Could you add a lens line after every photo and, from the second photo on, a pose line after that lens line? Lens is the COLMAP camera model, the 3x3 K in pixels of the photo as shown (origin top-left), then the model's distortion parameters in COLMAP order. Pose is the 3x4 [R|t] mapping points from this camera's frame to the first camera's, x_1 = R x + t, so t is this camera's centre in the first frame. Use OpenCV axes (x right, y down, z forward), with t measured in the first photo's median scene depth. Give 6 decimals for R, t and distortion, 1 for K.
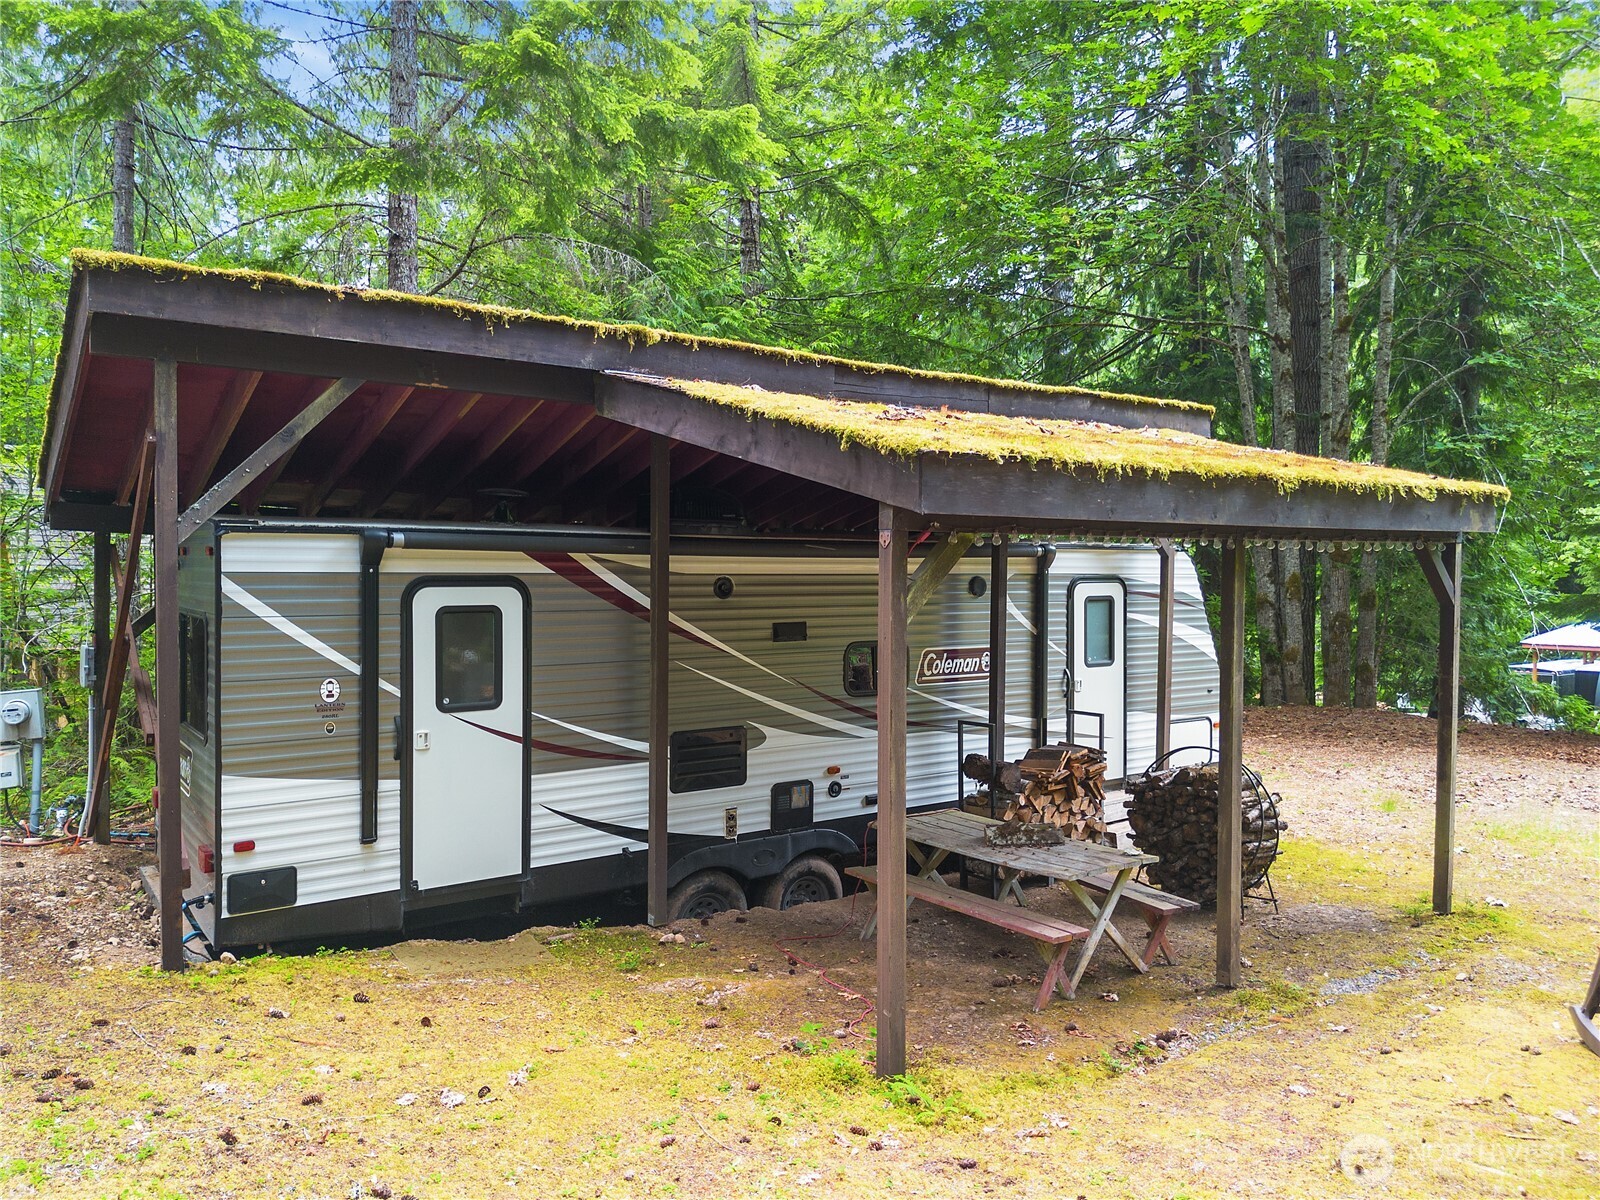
lens RADIAL K [[1144.9, 0, 828.1], [0, 1144.9, 606.5], [0, 0, 1]] dist [0.055996, -0.068592]
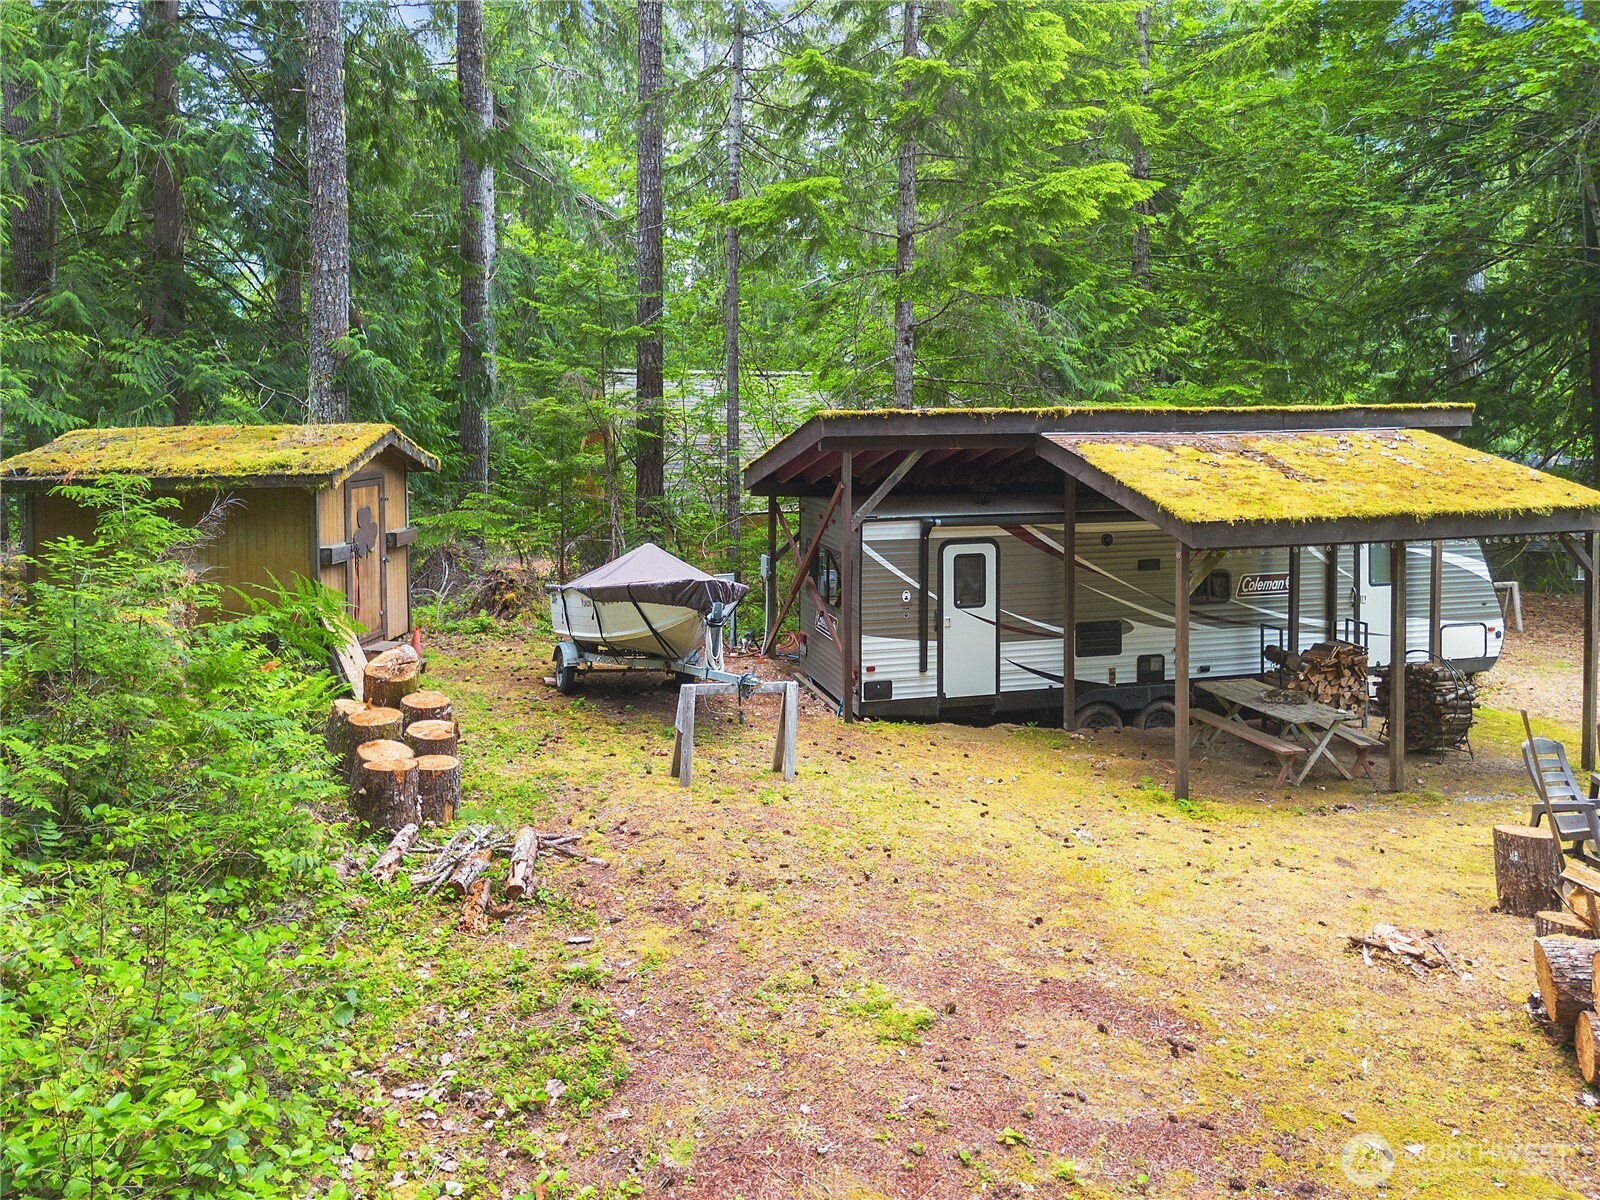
lens RADIAL K [[1144.9, 0, 798.6], [0, 1144.9, 453.7], [0, 0, 1]] dist [0.055996, -0.068592]
pose [[0.932813, 0.007241, -0.360289, 0.109868], [-0.002634, 0.999908, 0.013275, -0.188645], [0.360352, -0.011434, 0.932746, -0.878437]]
